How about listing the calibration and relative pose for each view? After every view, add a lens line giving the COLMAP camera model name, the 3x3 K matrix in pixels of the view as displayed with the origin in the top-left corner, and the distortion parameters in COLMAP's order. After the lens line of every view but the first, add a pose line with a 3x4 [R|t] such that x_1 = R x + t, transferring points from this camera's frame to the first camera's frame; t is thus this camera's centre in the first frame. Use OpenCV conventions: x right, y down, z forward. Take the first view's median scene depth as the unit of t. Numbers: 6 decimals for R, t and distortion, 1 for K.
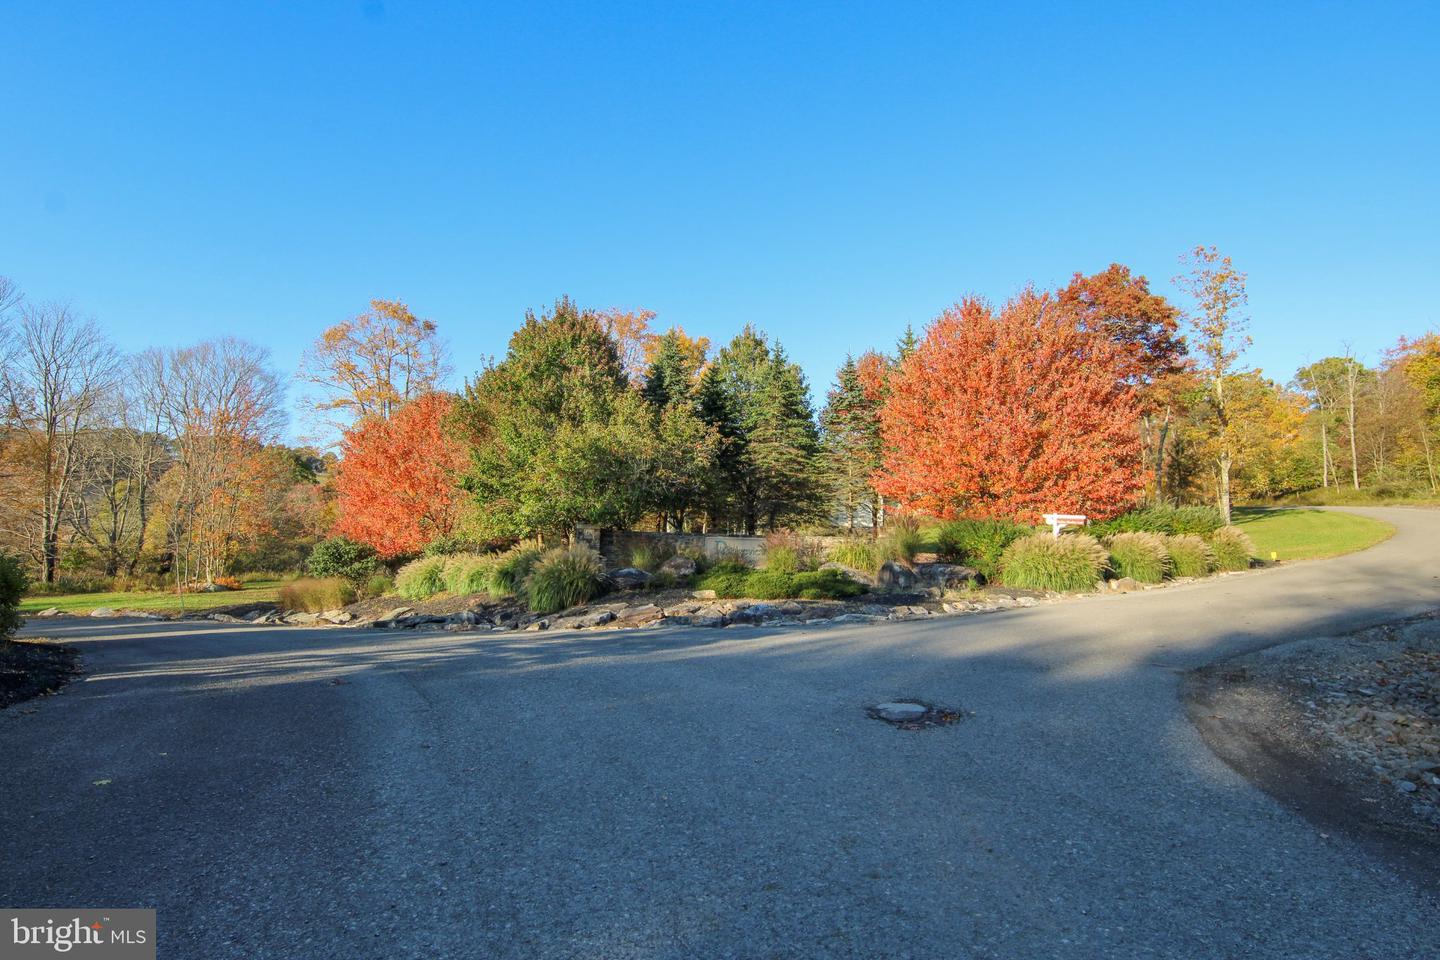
lens RADIAL K [[731.9, 0, 719.0], [0, 731.9, 479.8], [0, 0, 1]] dist [-0.002521, -0.000365]
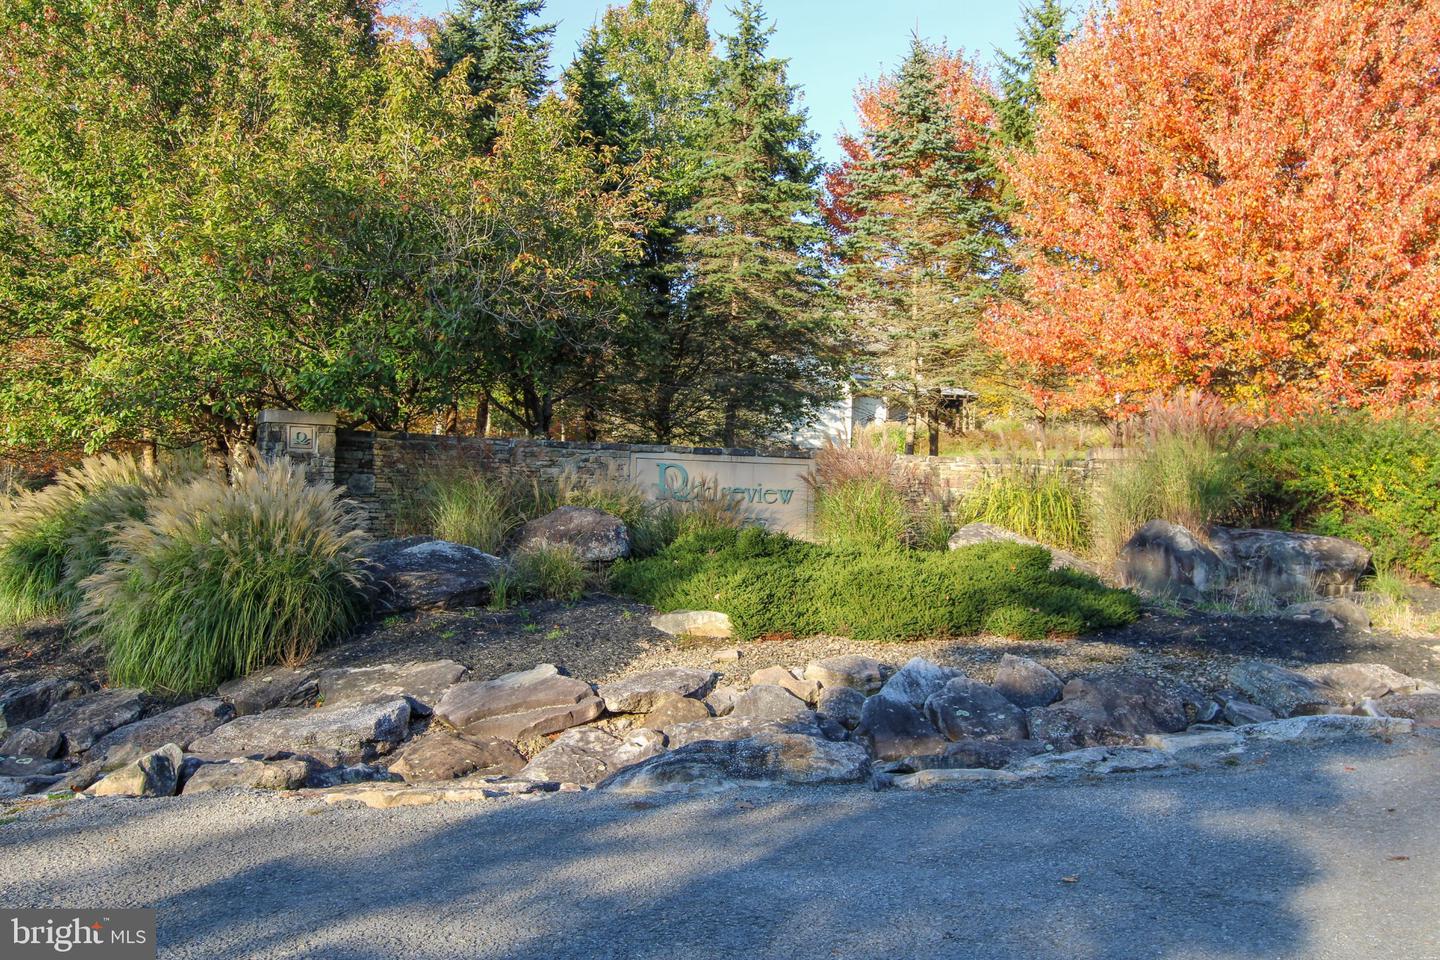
lens RADIAL K [[1246.1, 0, 721.5], [0, 1246.1, 480.8], [0, 0, 1]] dist [0.003986, 0.005871]
pose [[0.981591, 0.009831, 0.190743, -0.095374], [-0.026367, 0.996087, 0.084353, 0.039043], [-0.189167, -0.087829, 0.978009, 0.392846]]
